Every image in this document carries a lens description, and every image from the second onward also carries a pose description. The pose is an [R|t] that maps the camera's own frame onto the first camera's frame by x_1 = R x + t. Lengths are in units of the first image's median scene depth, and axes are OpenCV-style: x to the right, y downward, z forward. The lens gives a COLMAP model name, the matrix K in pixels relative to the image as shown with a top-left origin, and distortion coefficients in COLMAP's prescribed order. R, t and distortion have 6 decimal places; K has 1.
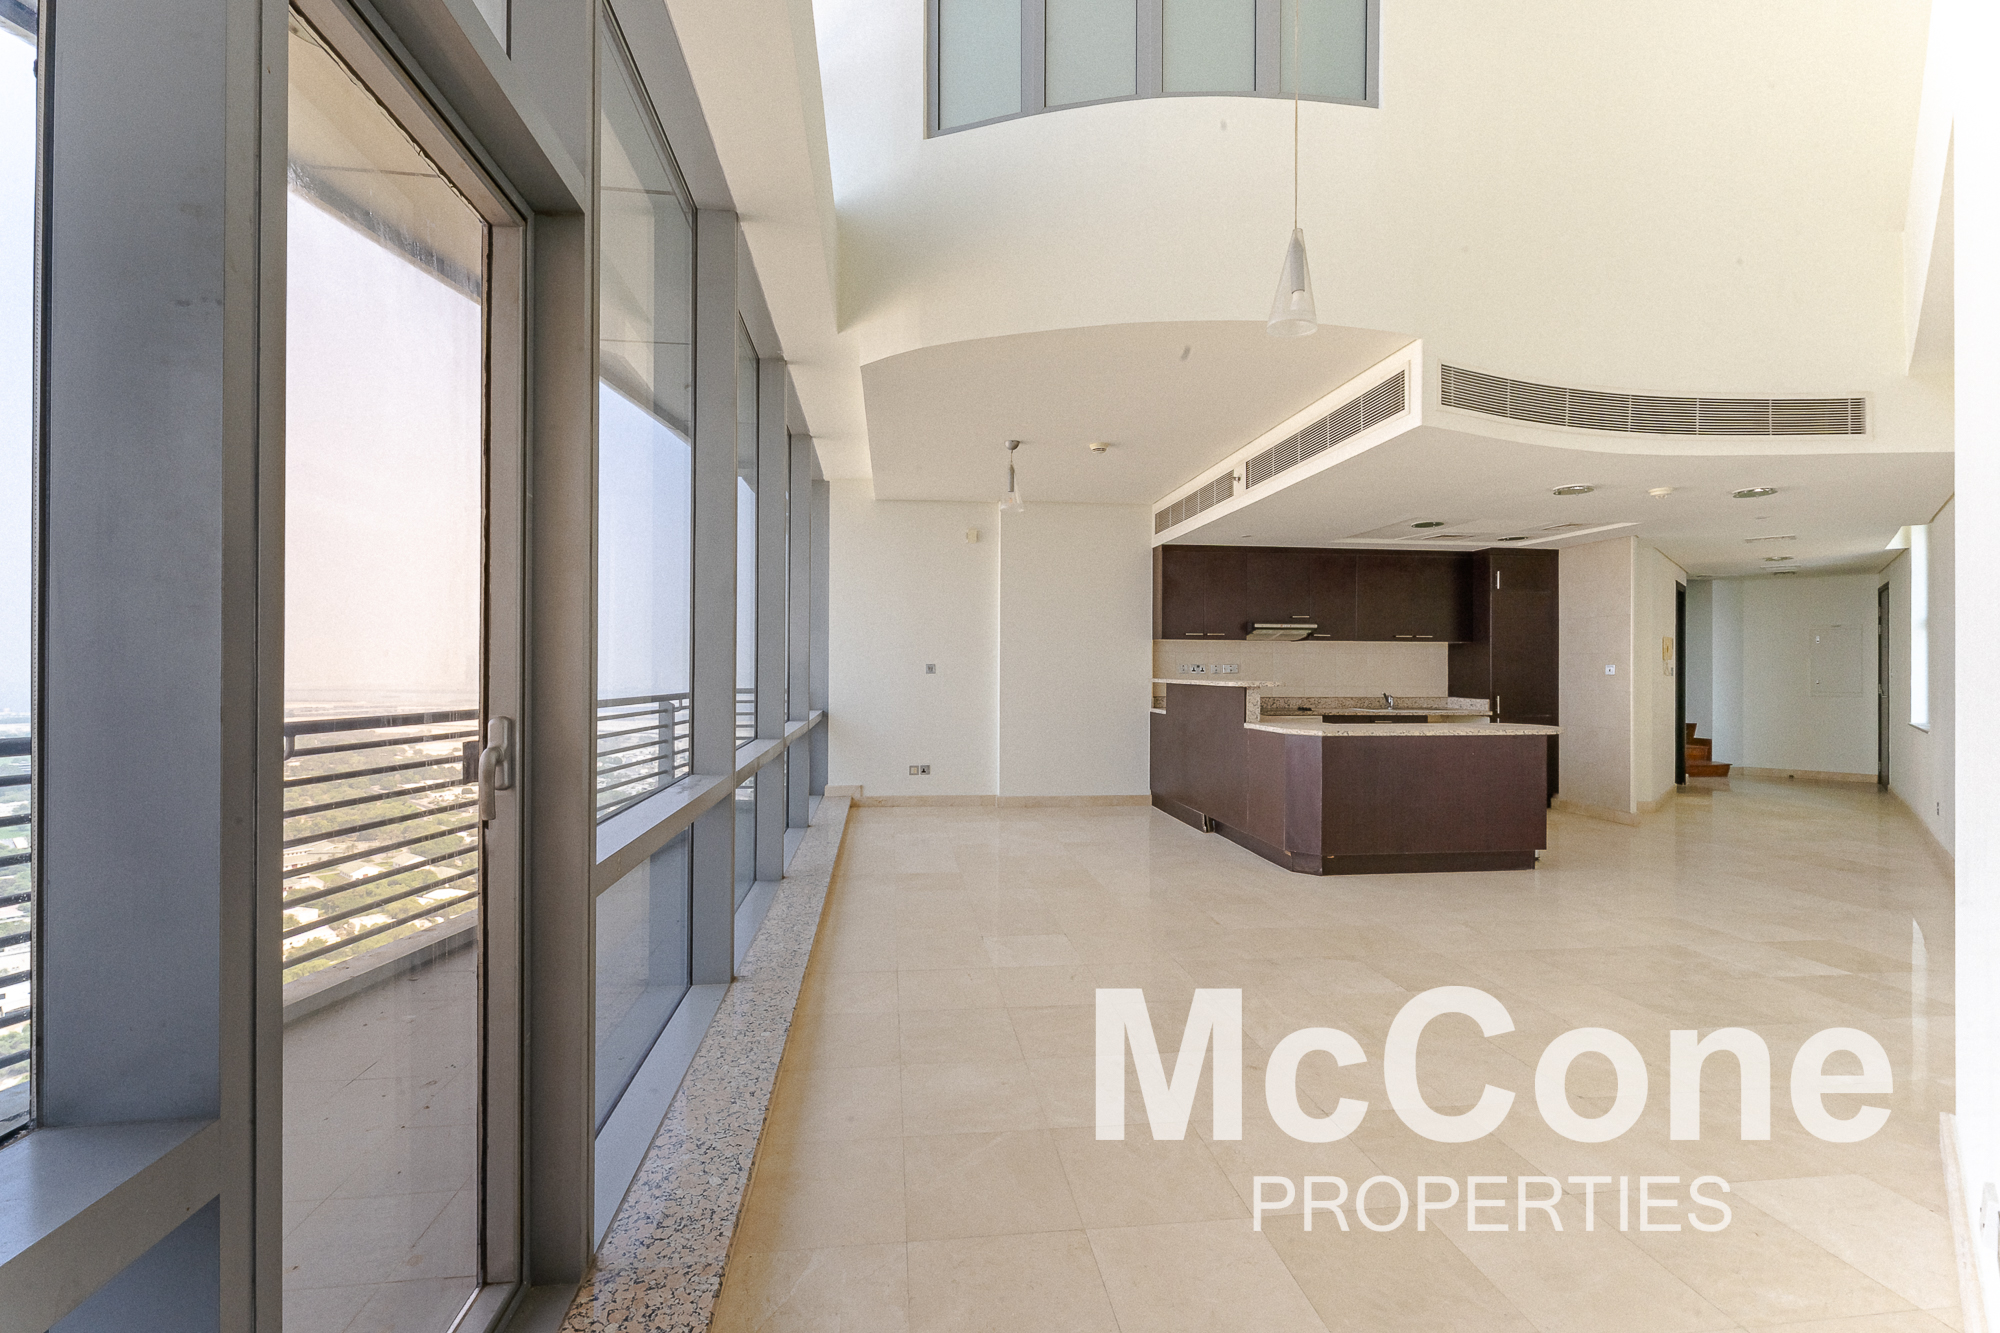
lens RADIAL K [[806.1, 0, 995.8], [0, 806.1, 665.8], [0, 0, 1]] dist [0.012762, -0.000973]
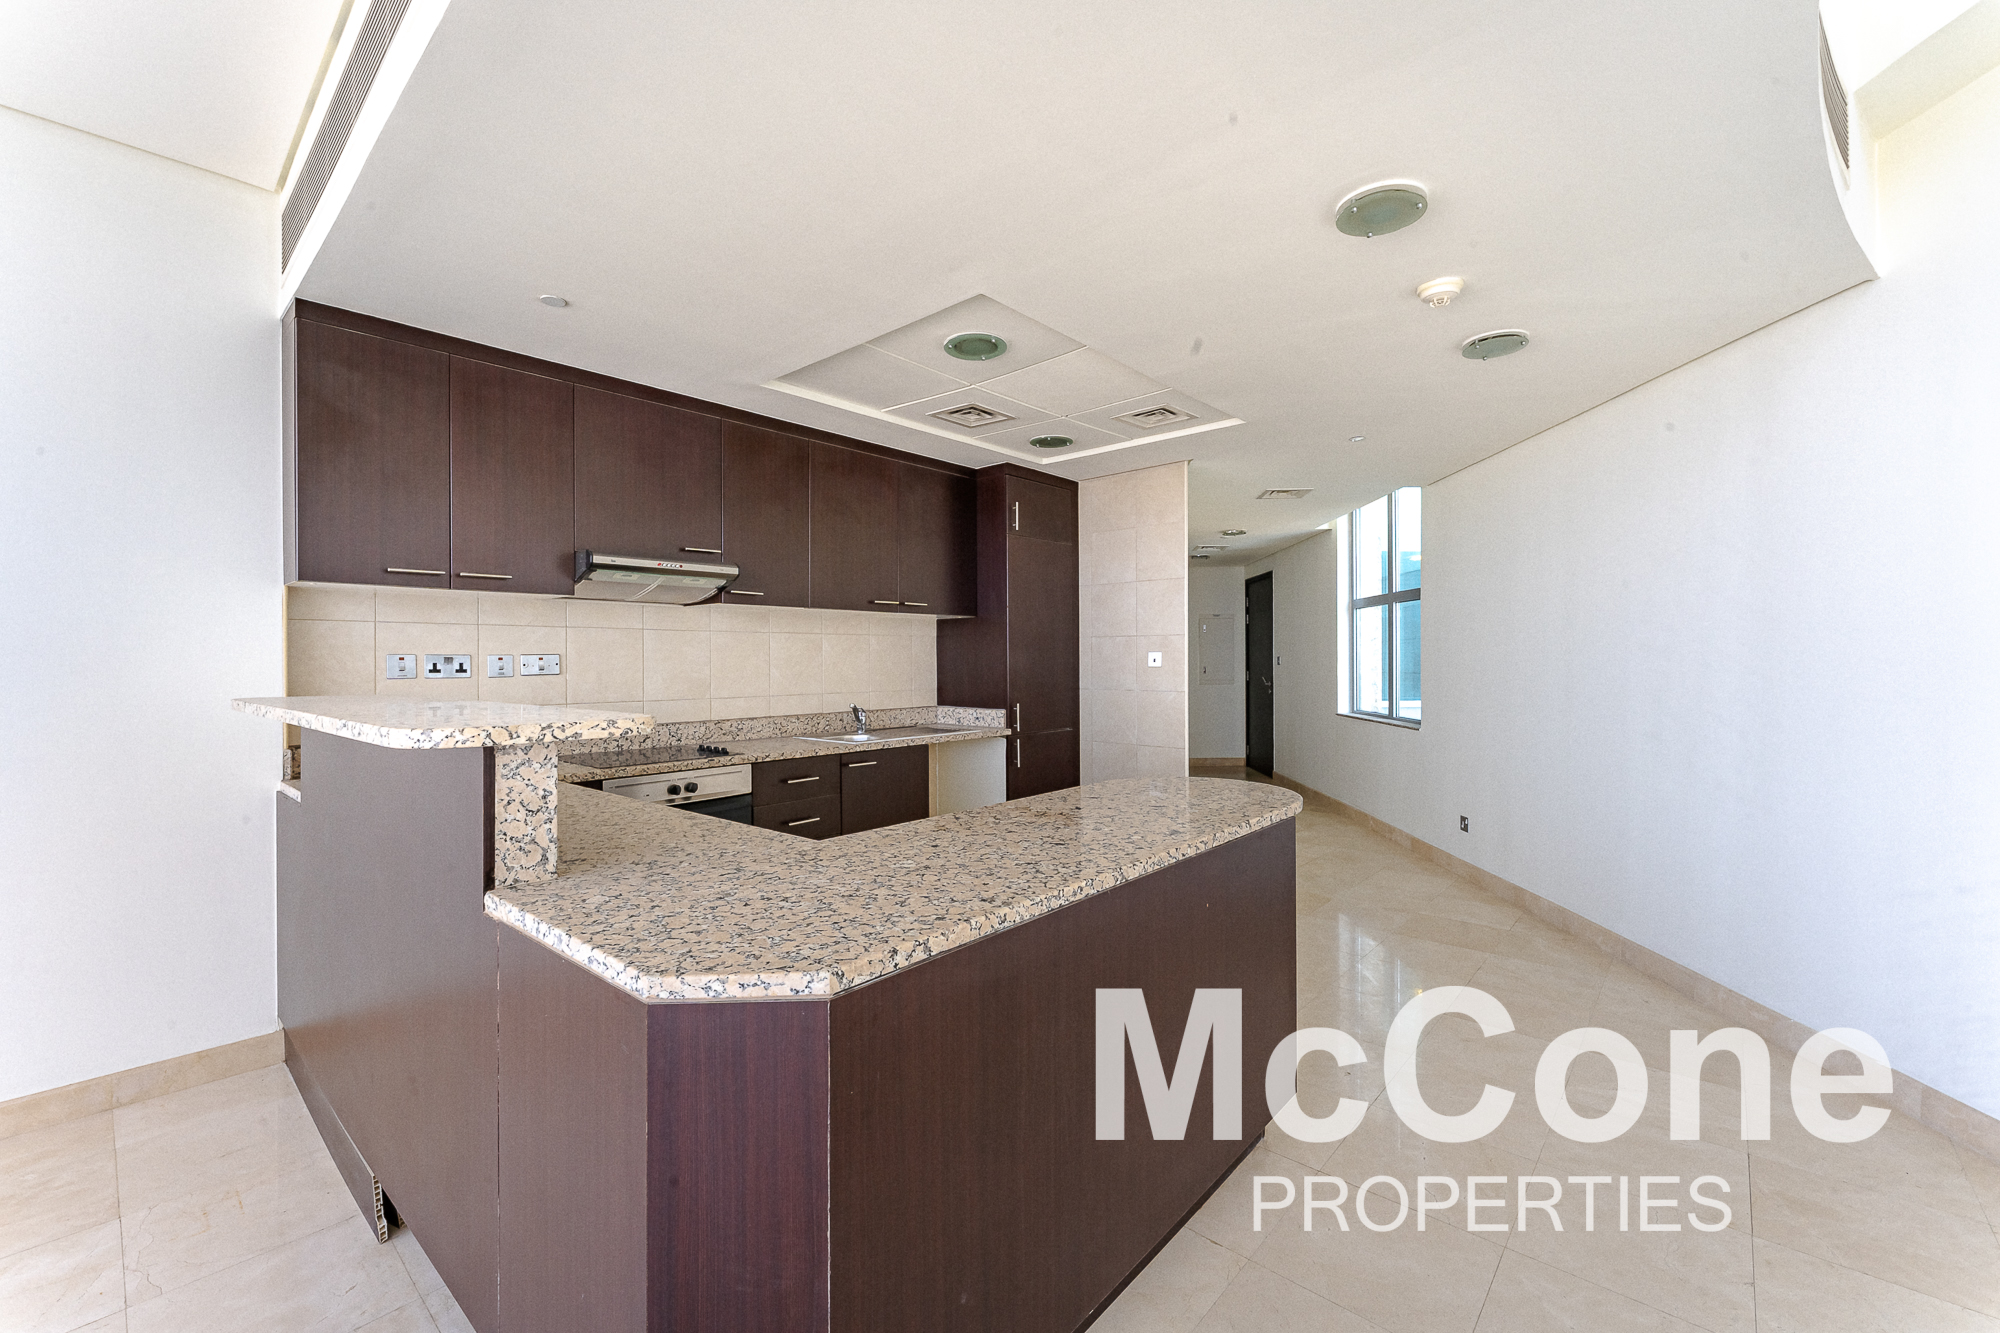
lens RADIAL K [[806.1, 0, 993.4], [0, 806.1, 661.9], [0, 0, 1]] dist [0.012762, -0.000973]
pose [[0.747840, -0.011041, 0.663788, 0.193832], [0.009435, 0.999937, 0.006002, 0.001789], [-0.663812, 0.001774, 0.747897, 0.542266]]
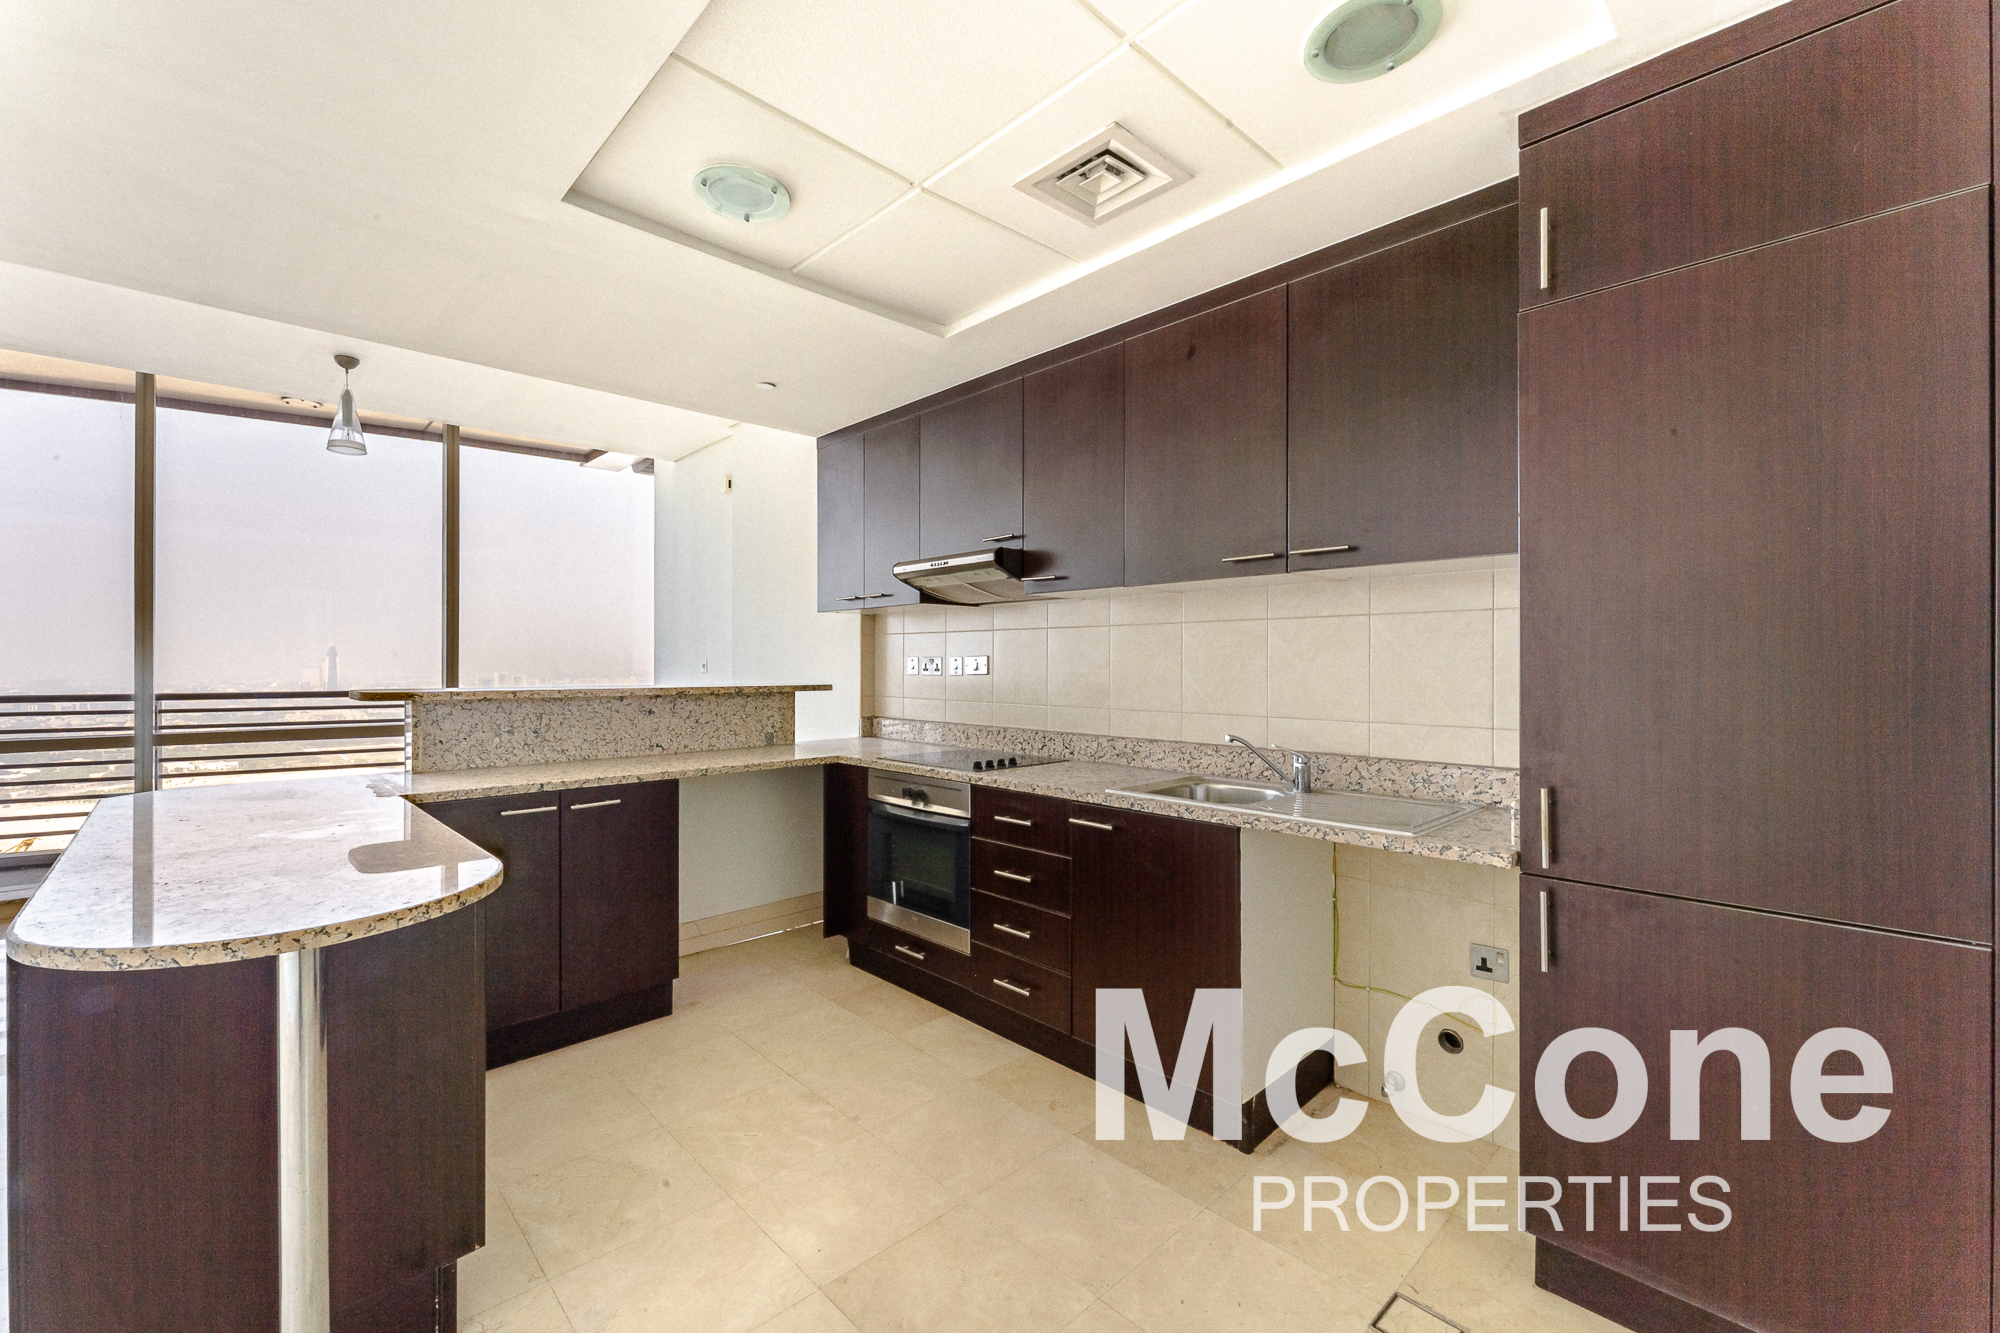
lens RADIAL K [[806.1, 0, 998.5], [0, 806.1, 663.1], [0, 0, 1]] dist [0.012762, -0.000973]
pose [[0.604373, -0.004367, -0.796690, 0.680119], [0.006839, 0.999977, -0.000293, 0.002361], [0.796672, -0.005272, 0.604388, 0.740470]]
